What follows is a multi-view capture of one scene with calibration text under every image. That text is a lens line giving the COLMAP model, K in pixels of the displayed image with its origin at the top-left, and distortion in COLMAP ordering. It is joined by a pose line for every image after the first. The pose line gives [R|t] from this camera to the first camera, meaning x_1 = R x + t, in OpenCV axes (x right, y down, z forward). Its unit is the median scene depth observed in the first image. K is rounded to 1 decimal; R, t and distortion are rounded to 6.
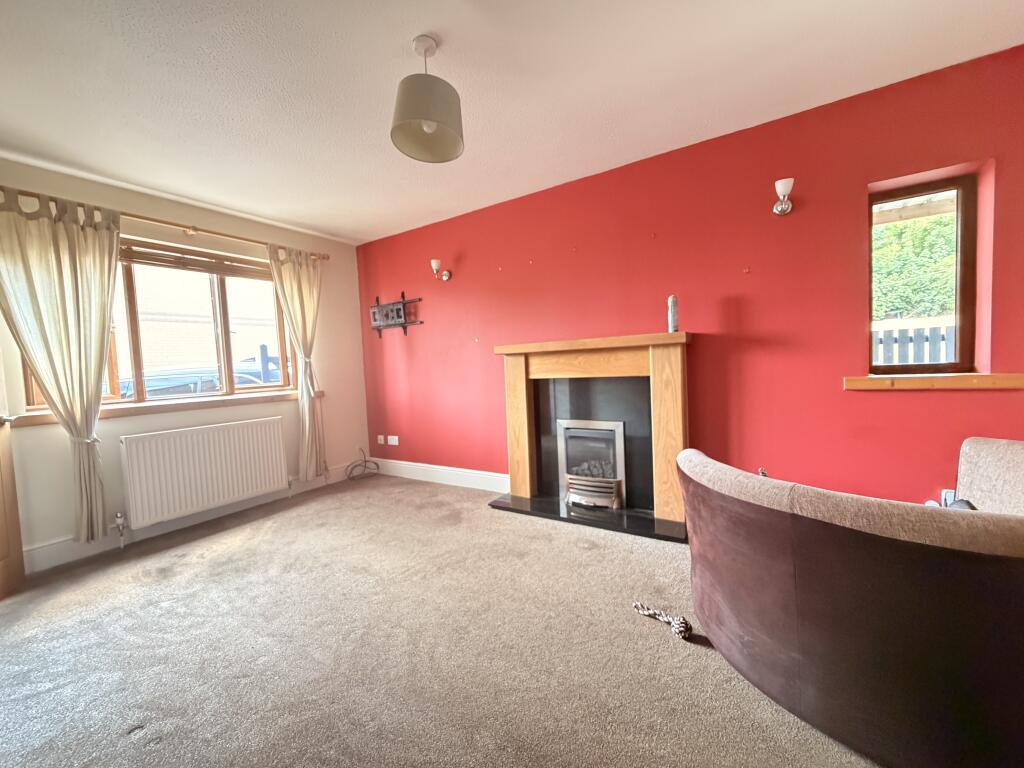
lens RADIAL K [[413.6, 0, 512.0], [0, 413.6, 384.0], [0, 0, 1]] dist [-0.001230, 0.000028]
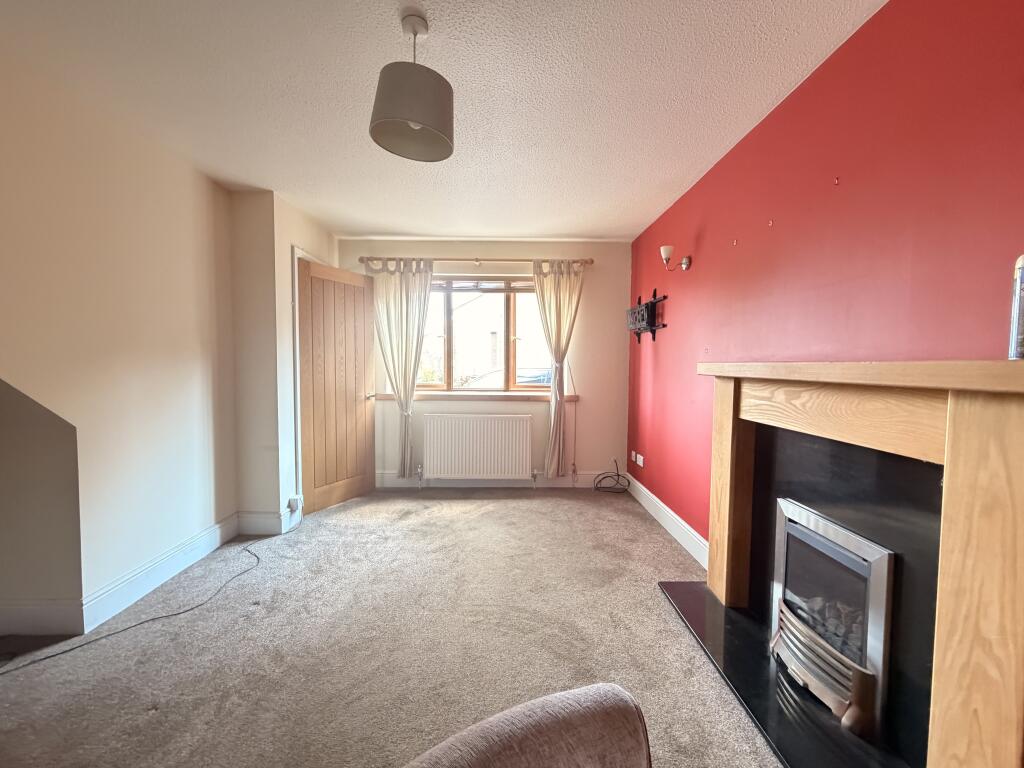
lens RADIAL K [[411.5, 0, 506.5], [0, 411.5, 383.3], [0, 0, 1]] dist [0.001779, 0.000433]
pose [[0.545132, 0.090785, -0.833420, 0.385245], [-0.073402, 0.995470, 0.060426, -0.082410], [0.835131, 0.028235, 0.549326, 0.399646]]
